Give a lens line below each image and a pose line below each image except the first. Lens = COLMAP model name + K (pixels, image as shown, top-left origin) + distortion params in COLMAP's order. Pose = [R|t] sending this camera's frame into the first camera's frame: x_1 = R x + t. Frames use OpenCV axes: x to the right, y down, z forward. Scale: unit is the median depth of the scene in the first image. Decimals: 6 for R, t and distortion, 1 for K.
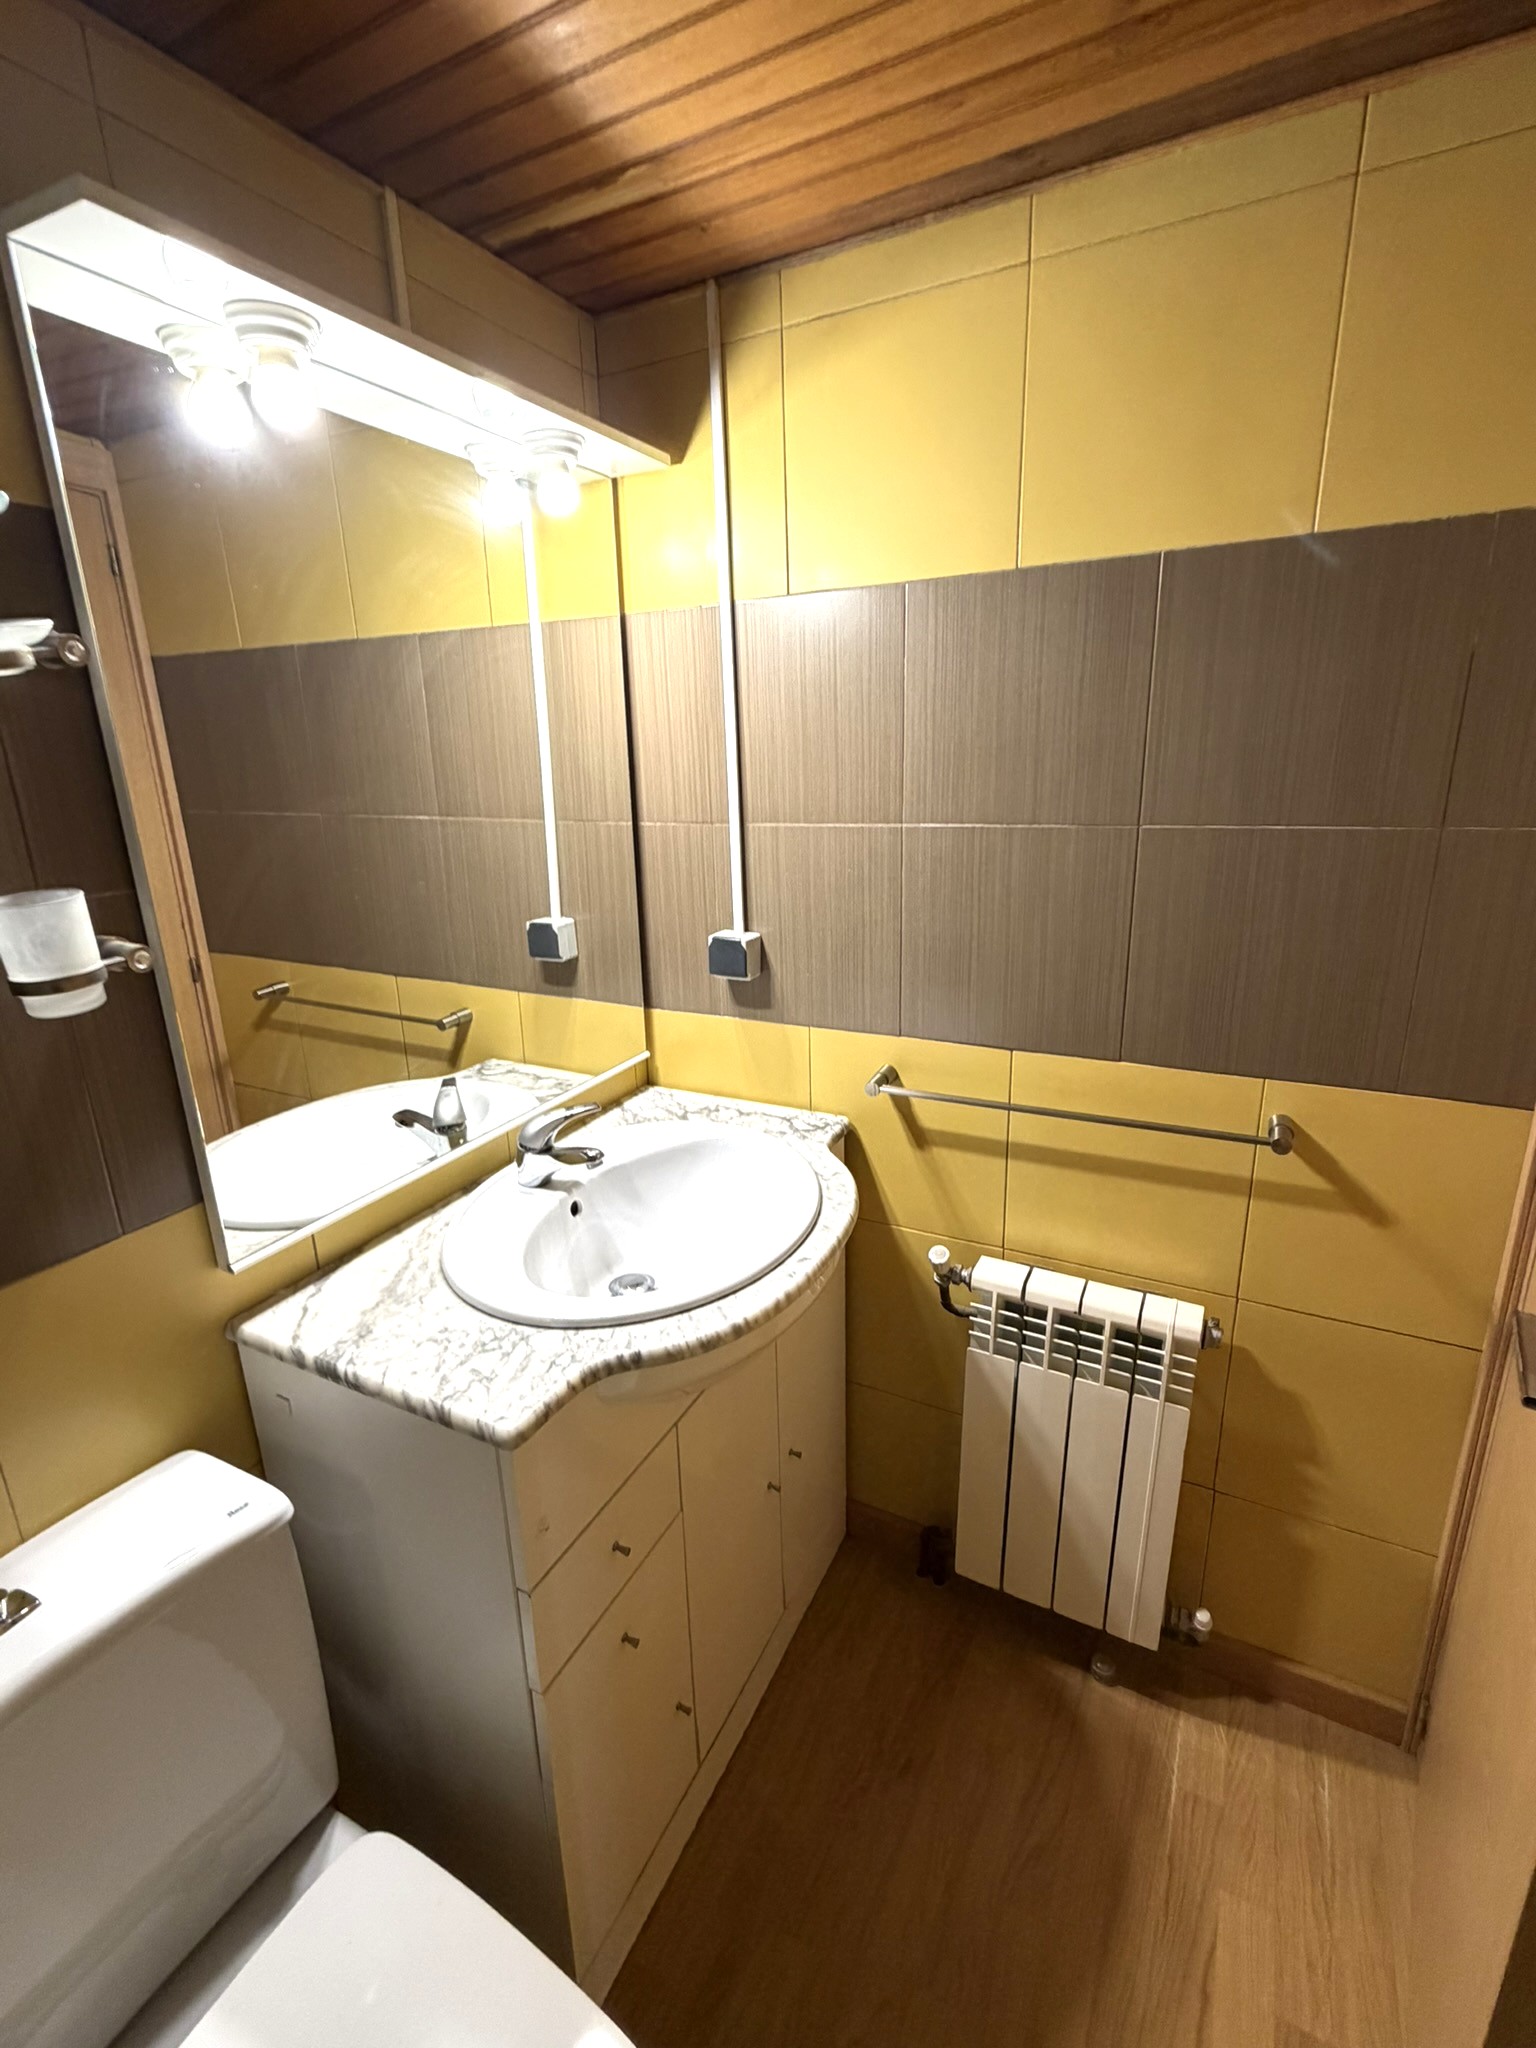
lens RADIAL K [[917.1, 0, 768.0], [0, 917.1, 1024.0], [0, 0, 1]] dist [0.000655, 0.000083]
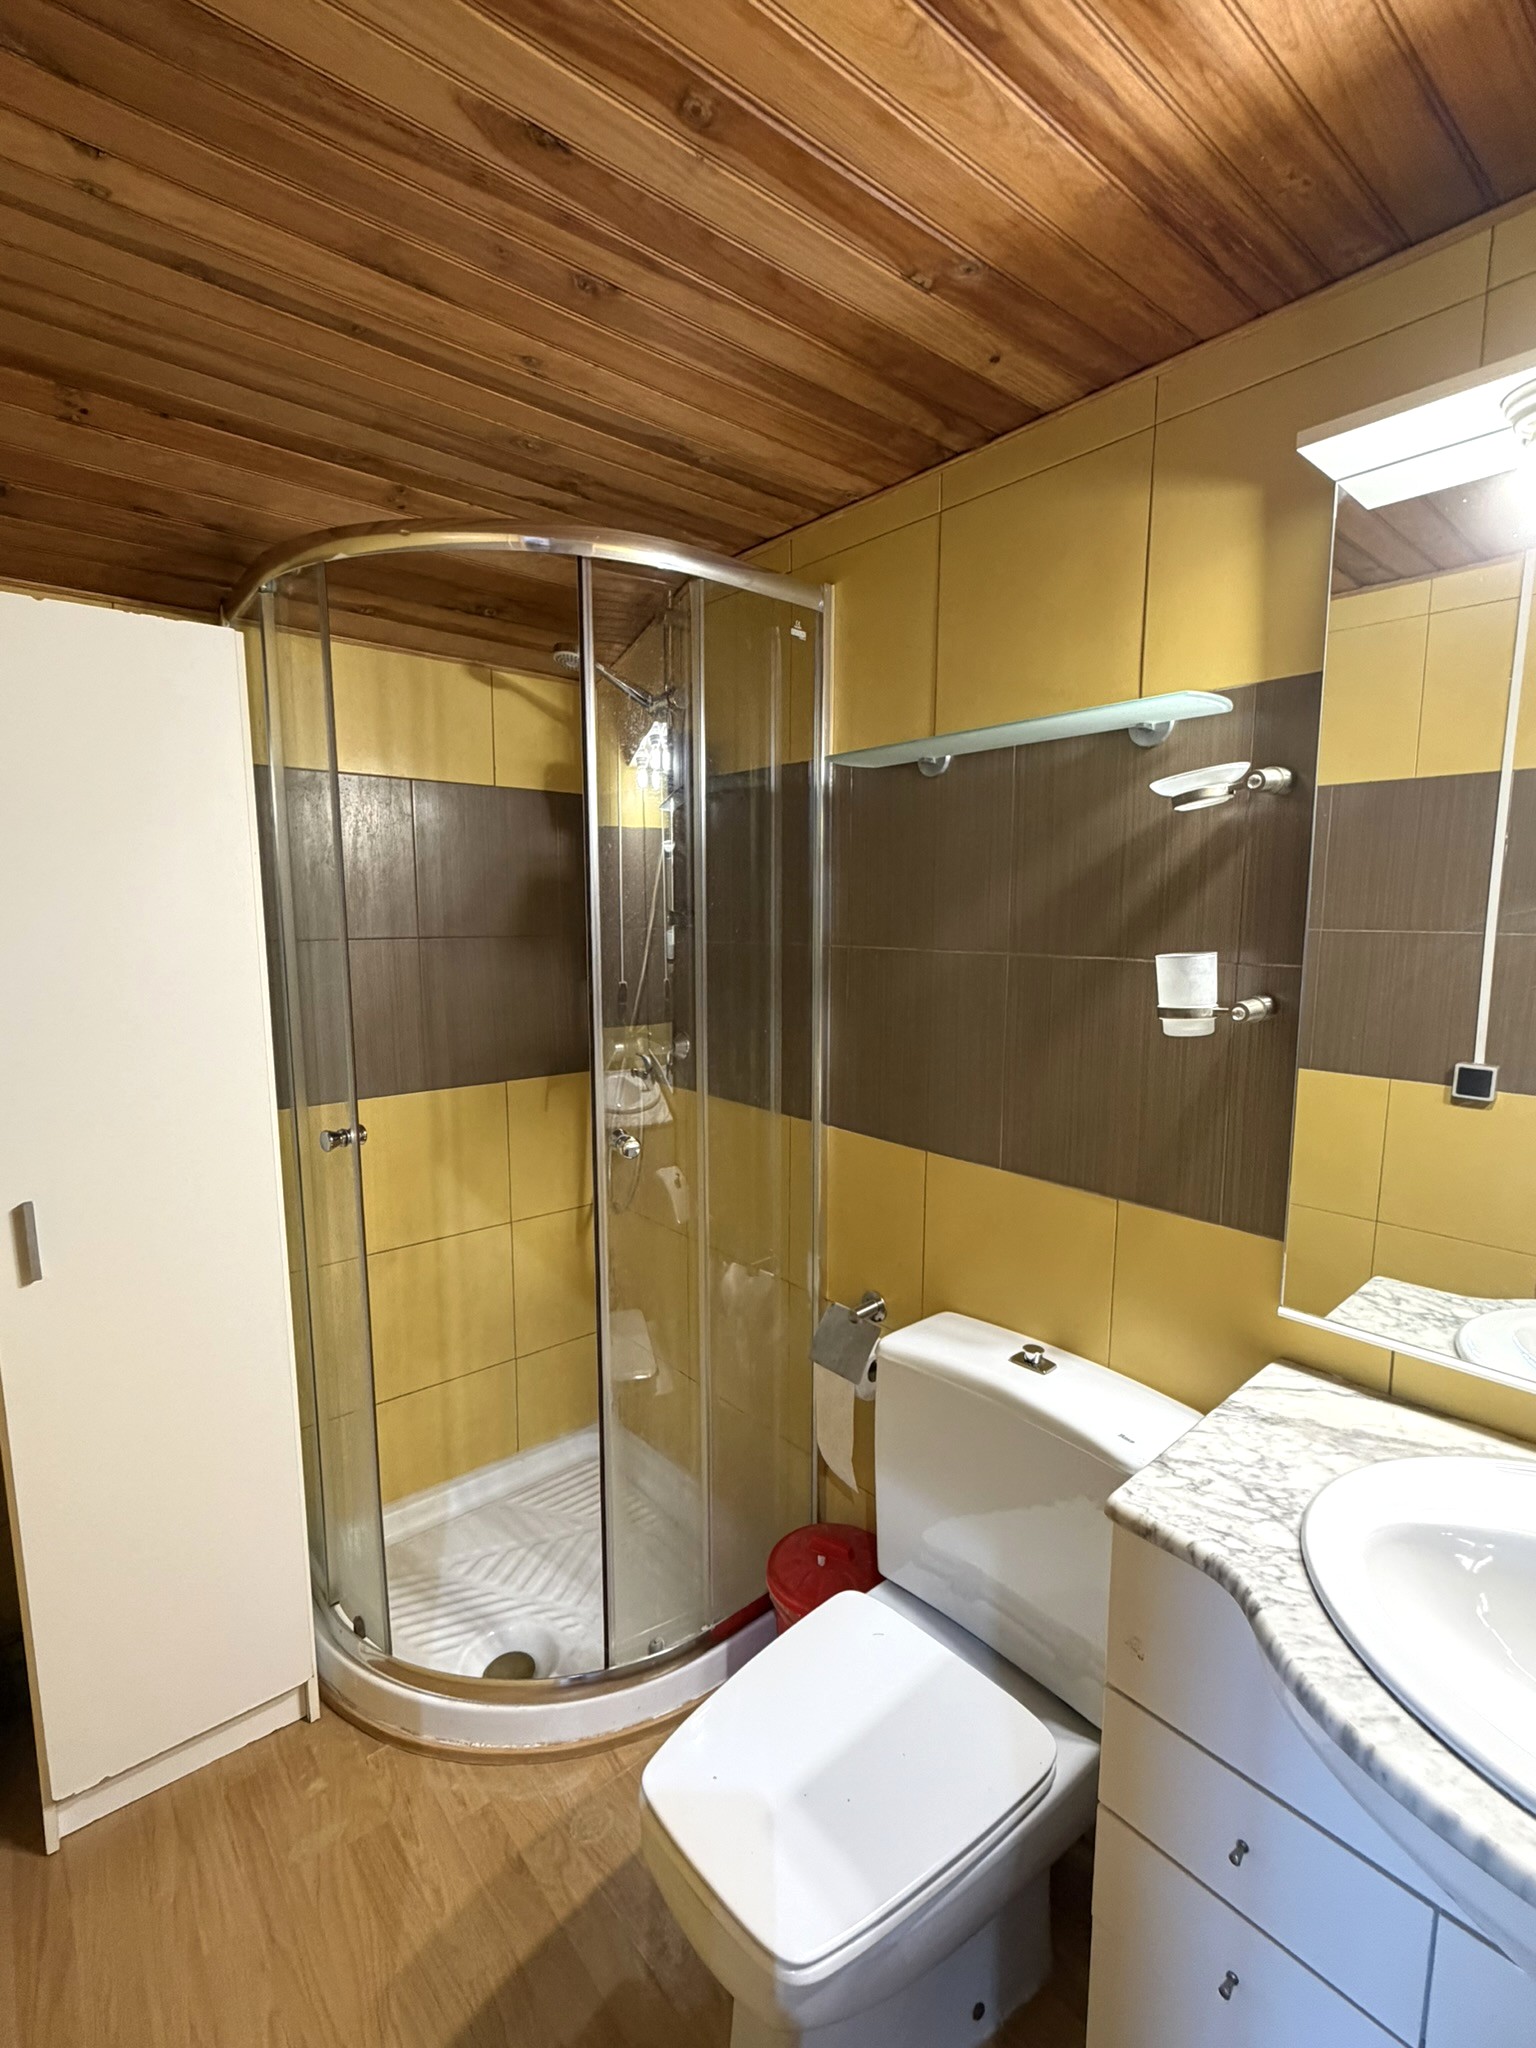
lens RADIAL K [[934.7, 0, 768.9], [0, 934.7, 1049.0], [0, 0, 1]] dist [-0.000084, 0.000003]
pose [[-0.382446, 0.158210, -0.910332, 0.649733], [-0.249601, 0.930912, 0.266648, -0.178052], [0.889626, 0.329198, -0.316535, 0.741440]]
